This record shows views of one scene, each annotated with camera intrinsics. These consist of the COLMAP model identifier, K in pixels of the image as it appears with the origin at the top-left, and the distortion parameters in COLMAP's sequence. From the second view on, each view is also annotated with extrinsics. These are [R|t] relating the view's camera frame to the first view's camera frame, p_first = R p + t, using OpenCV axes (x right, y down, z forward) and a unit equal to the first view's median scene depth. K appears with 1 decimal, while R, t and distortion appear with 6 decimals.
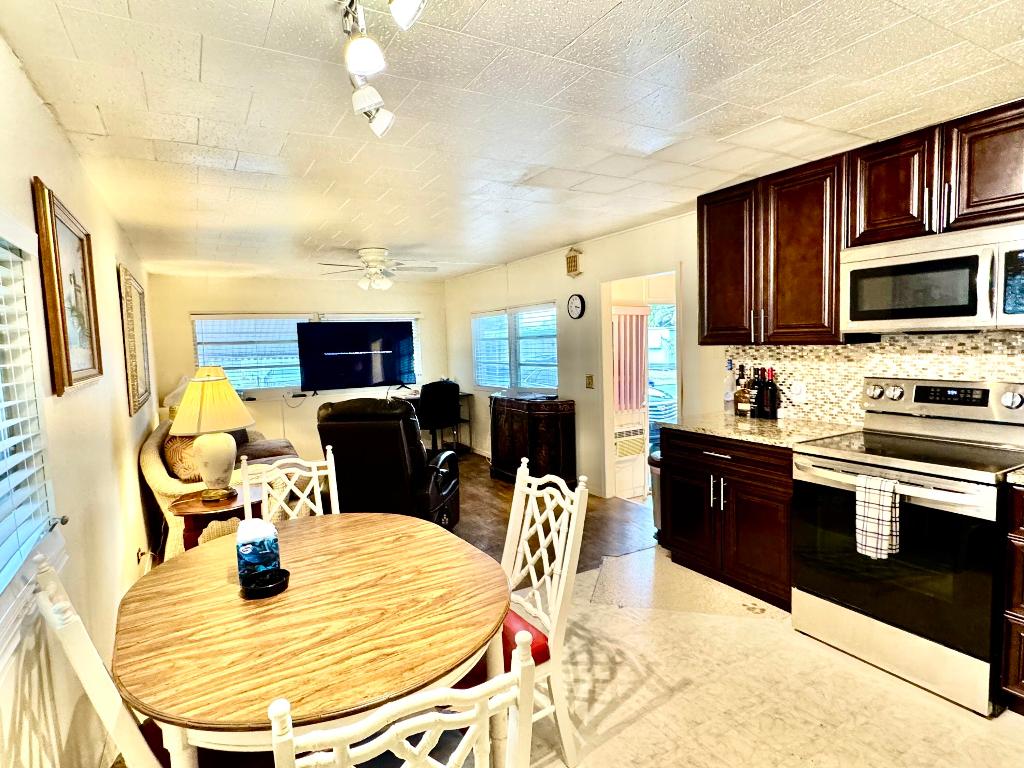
lens RADIAL K [[554.7, 0, 508.6], [0, 554.7, 381.2], [0, 0, 1]] dist [-0.001110, -0.001135]
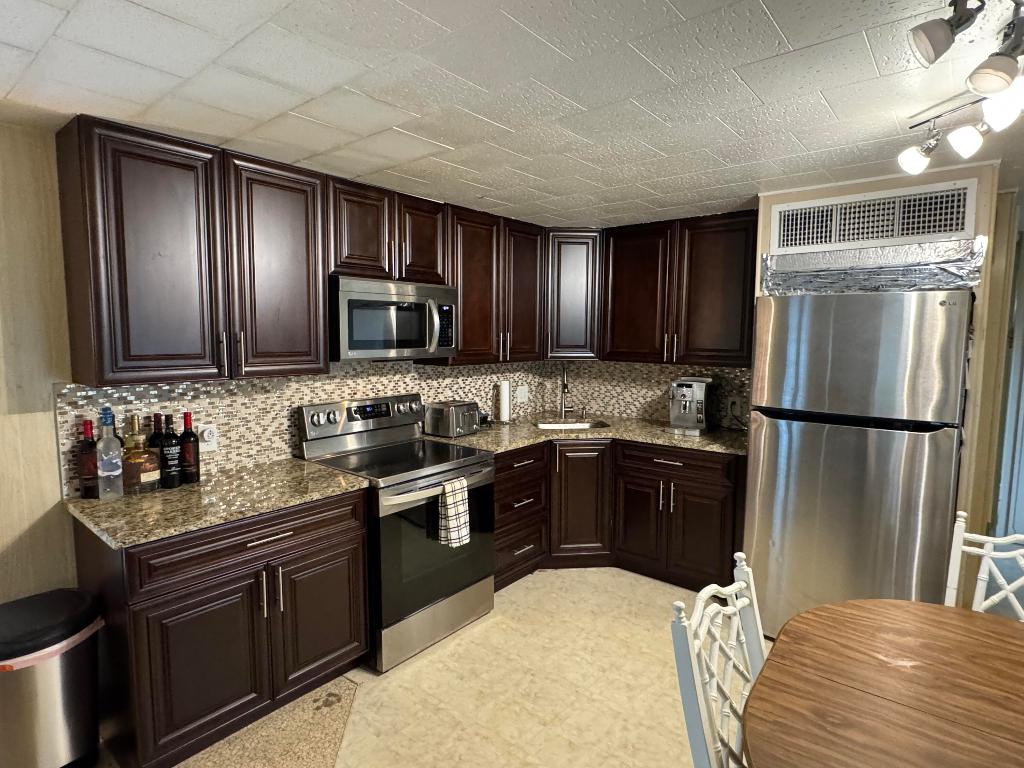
lens RADIAL K [[554.7, 0, 508.6], [0, 554.7, 381.2], [0, 0, 1]] dist [-0.001110, -0.001135]
pose [[-0.346490, -0.050595, 0.936688, -0.425283], [0.080407, 0.993267, 0.083394, -0.112264], [-0.934601, 0.104212, -0.340089, 1.073988]]
